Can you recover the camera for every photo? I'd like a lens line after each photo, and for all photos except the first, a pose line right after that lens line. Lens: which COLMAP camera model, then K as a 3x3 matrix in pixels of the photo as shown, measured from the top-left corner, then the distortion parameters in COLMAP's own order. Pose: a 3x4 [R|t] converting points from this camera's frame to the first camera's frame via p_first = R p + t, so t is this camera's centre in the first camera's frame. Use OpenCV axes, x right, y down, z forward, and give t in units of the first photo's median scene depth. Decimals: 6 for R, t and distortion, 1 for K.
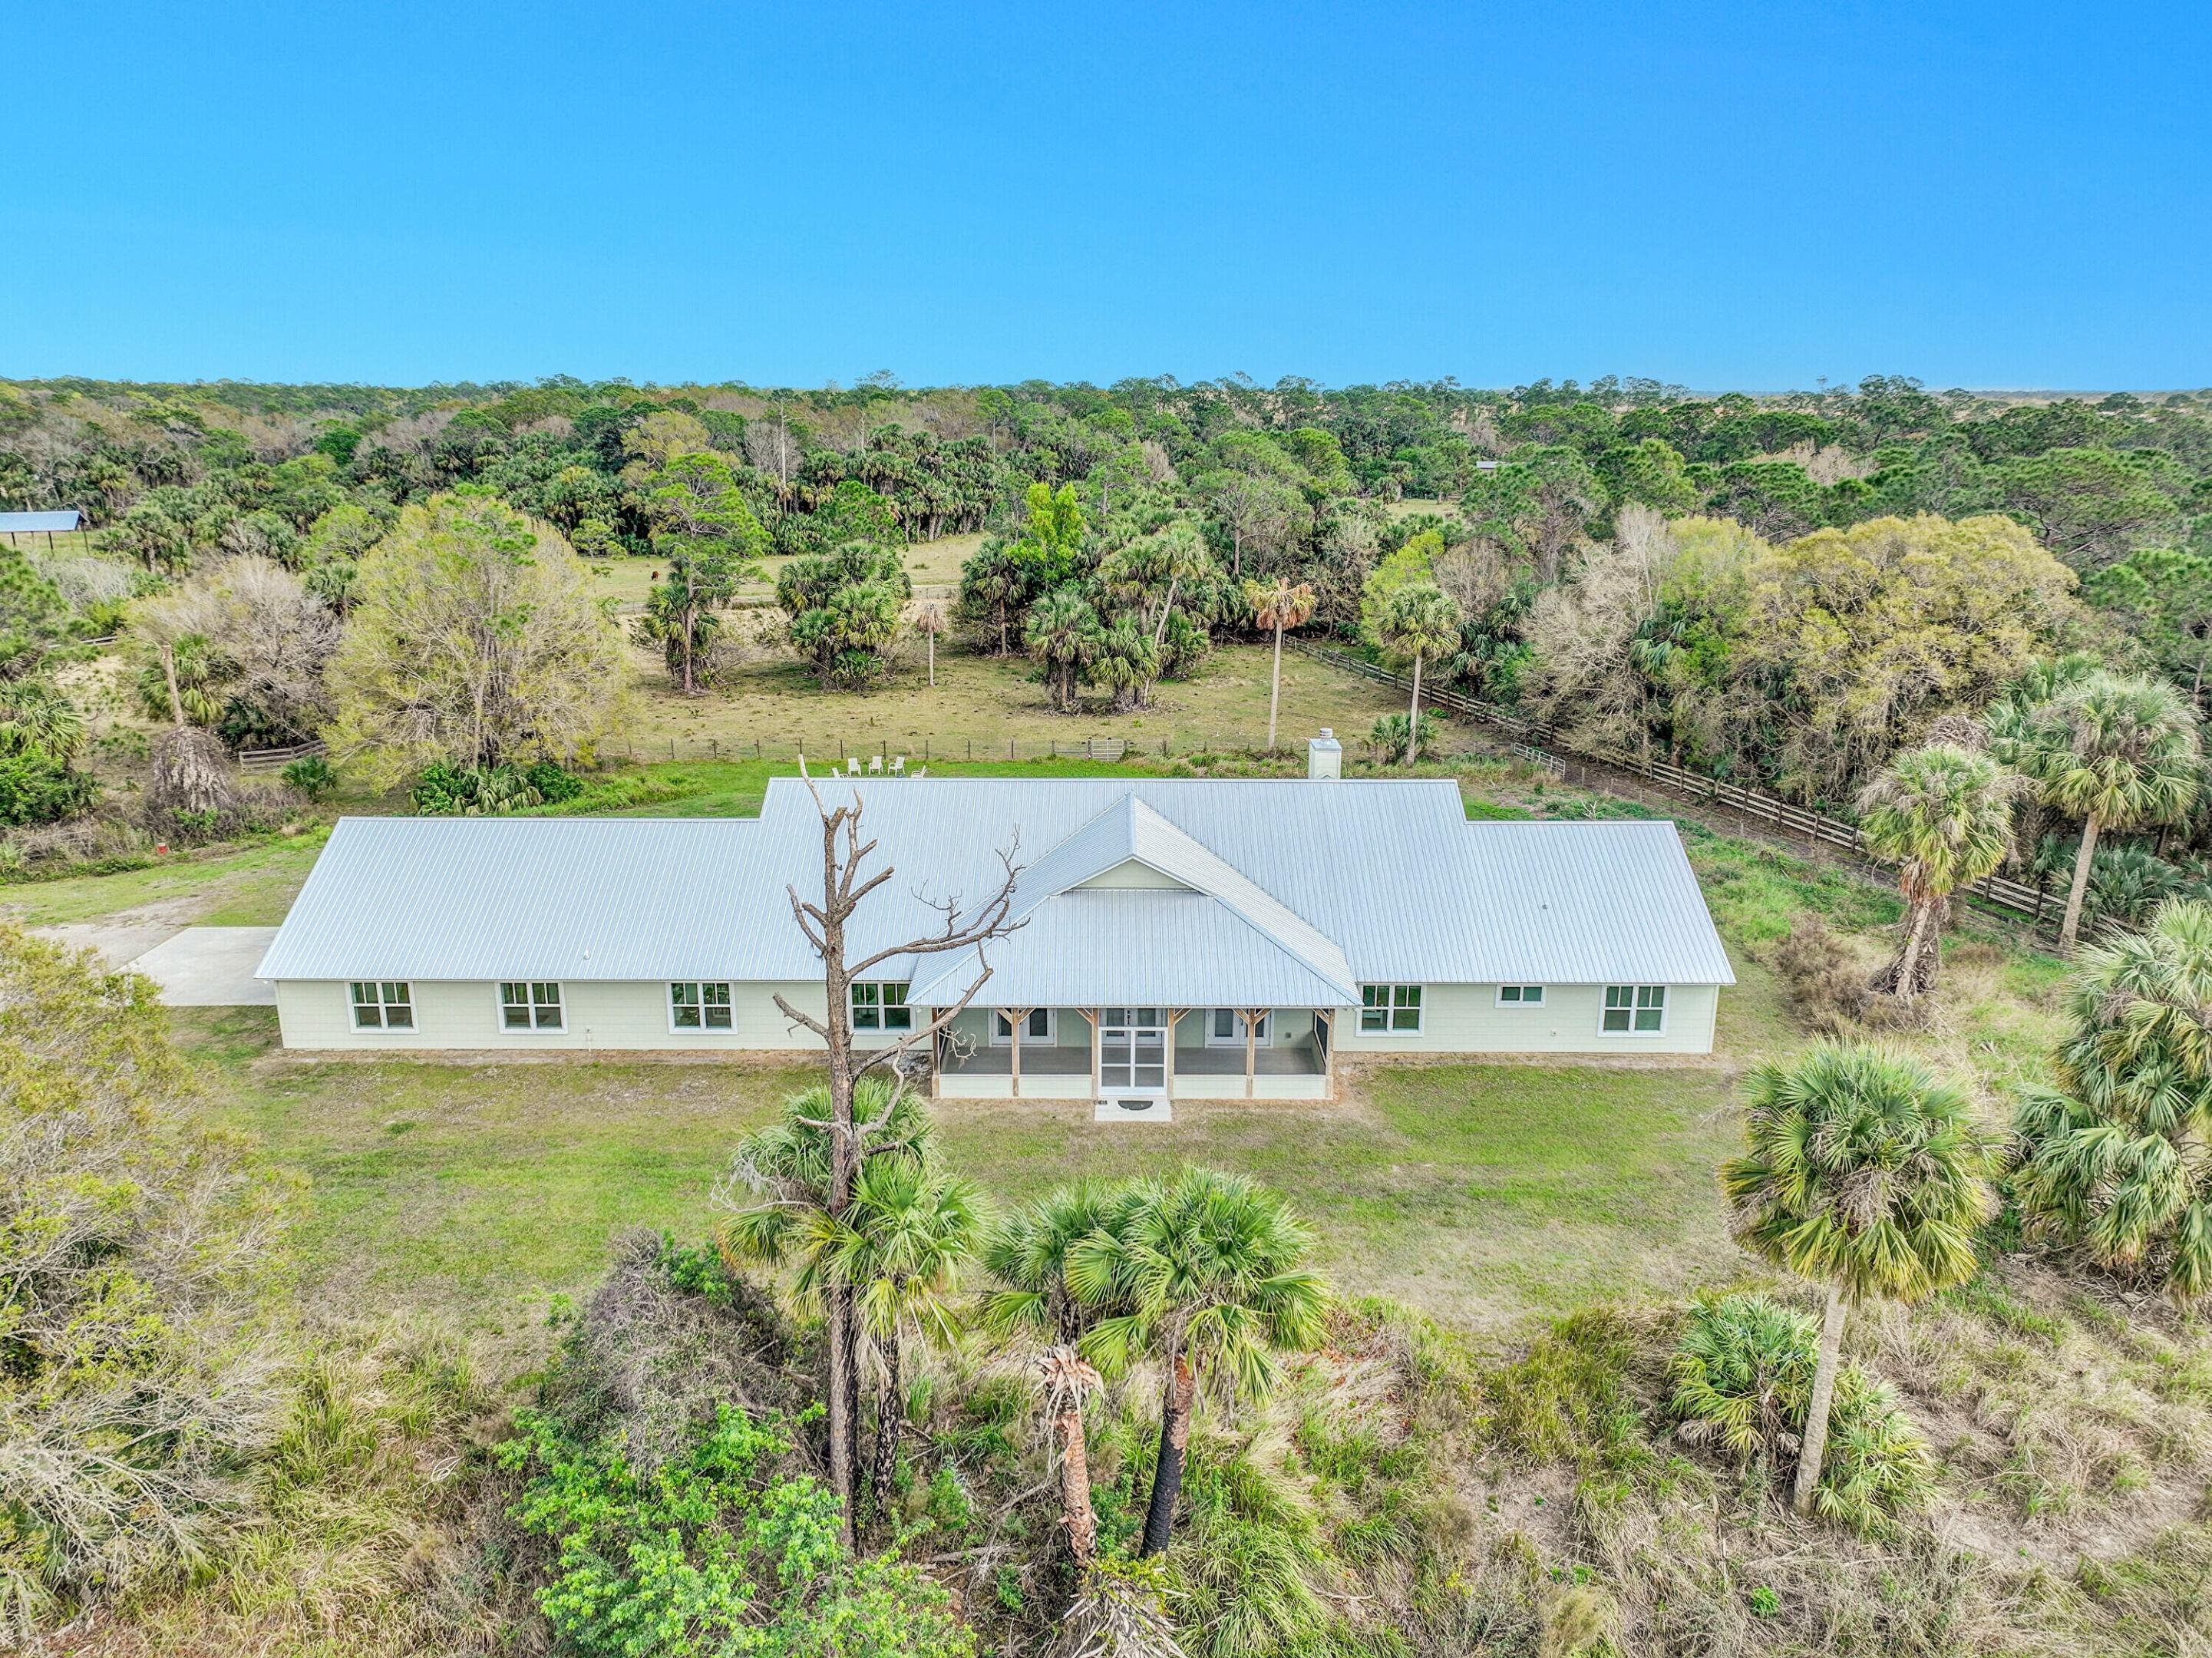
lens RADIAL K [[1550.9, 0, 1106.0], [0, 1550.9, 829.0], [0, 0, 1]] dist [-0.007031, 0.027351]
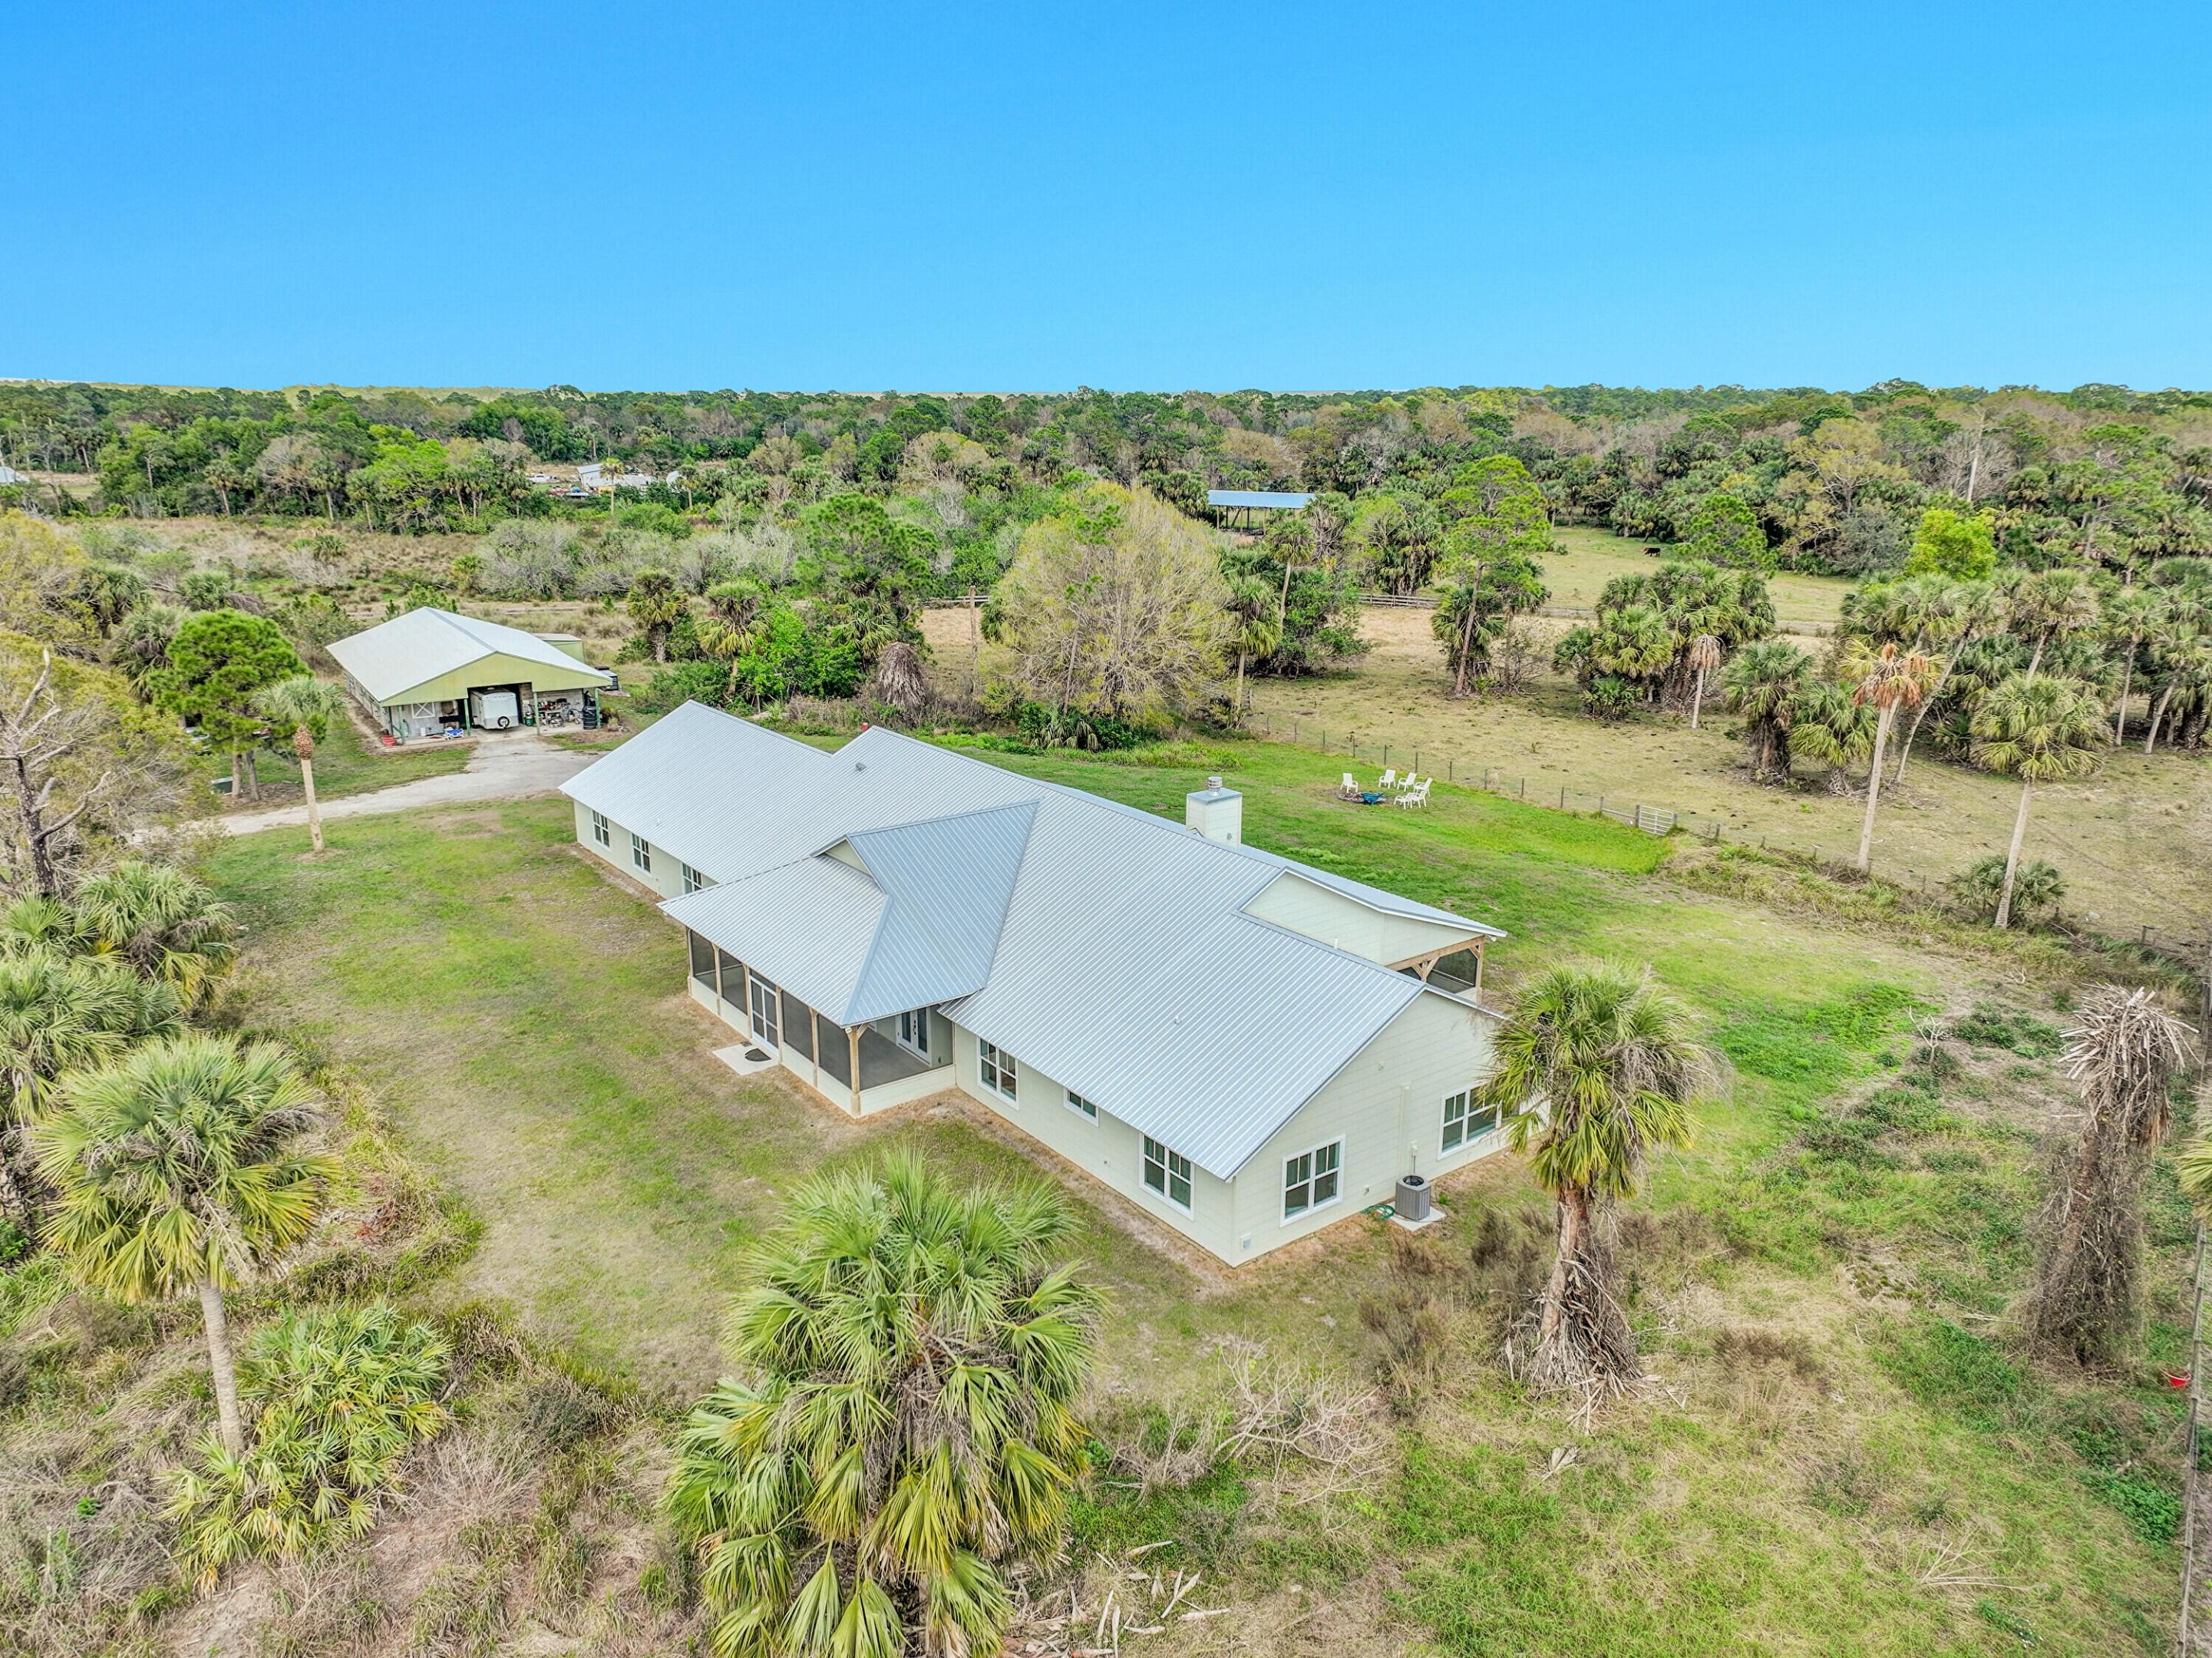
lens RADIAL K [[1524.4, 0, 1106.0], [0, 1524.4, 829.0], [0, 0, 1]] dist [0.004870, 0.002309]
pose [[0.615466, 0.218244, -0.757344, 0.877702], [-0.217471, 0.970620, 0.102973, -0.129636], [0.757567, 0.101324, 0.644846, 0.446271]]
